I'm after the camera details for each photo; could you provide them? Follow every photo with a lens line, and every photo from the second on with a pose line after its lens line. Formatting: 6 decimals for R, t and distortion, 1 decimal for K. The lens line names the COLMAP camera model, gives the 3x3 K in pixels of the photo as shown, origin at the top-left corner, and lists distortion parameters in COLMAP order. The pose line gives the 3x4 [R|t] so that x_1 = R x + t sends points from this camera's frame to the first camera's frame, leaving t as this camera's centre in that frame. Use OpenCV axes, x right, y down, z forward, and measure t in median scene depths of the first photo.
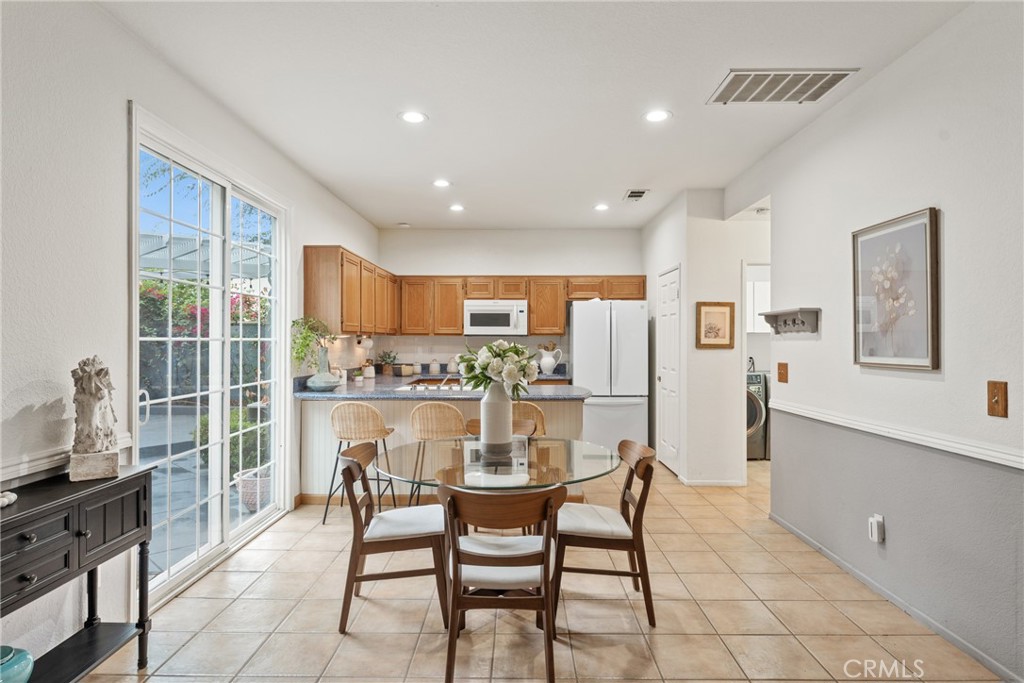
lens RADIAL K [[569.2, 0, 511.0], [0, 569.2, 337.1], [0, 0, 1]] dist [0.020642, -0.000443]
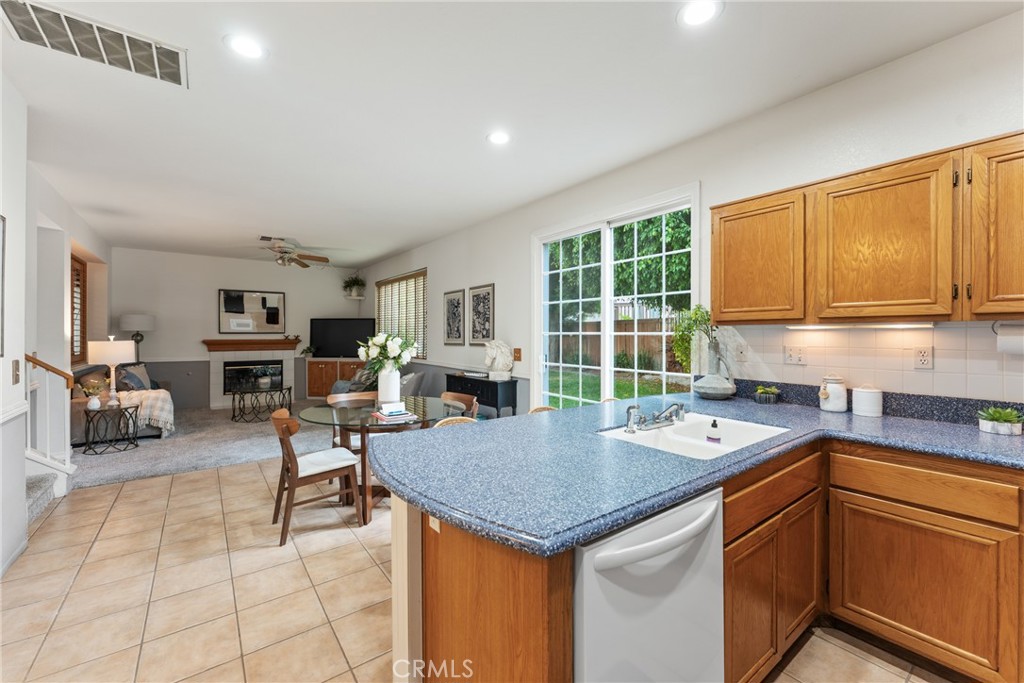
lens RADIAL K [[411.0, 0, 513.5], [0, 411.0, 333.8], [0, 0, 1]] dist [0.001415, -0.000198]
pose [[-0.789385, -0.003736, -0.613887, 0.174031], [0.001780, 0.999963, -0.008374, 0.006768], [0.613896, -0.007703, -0.789349, 0.933335]]
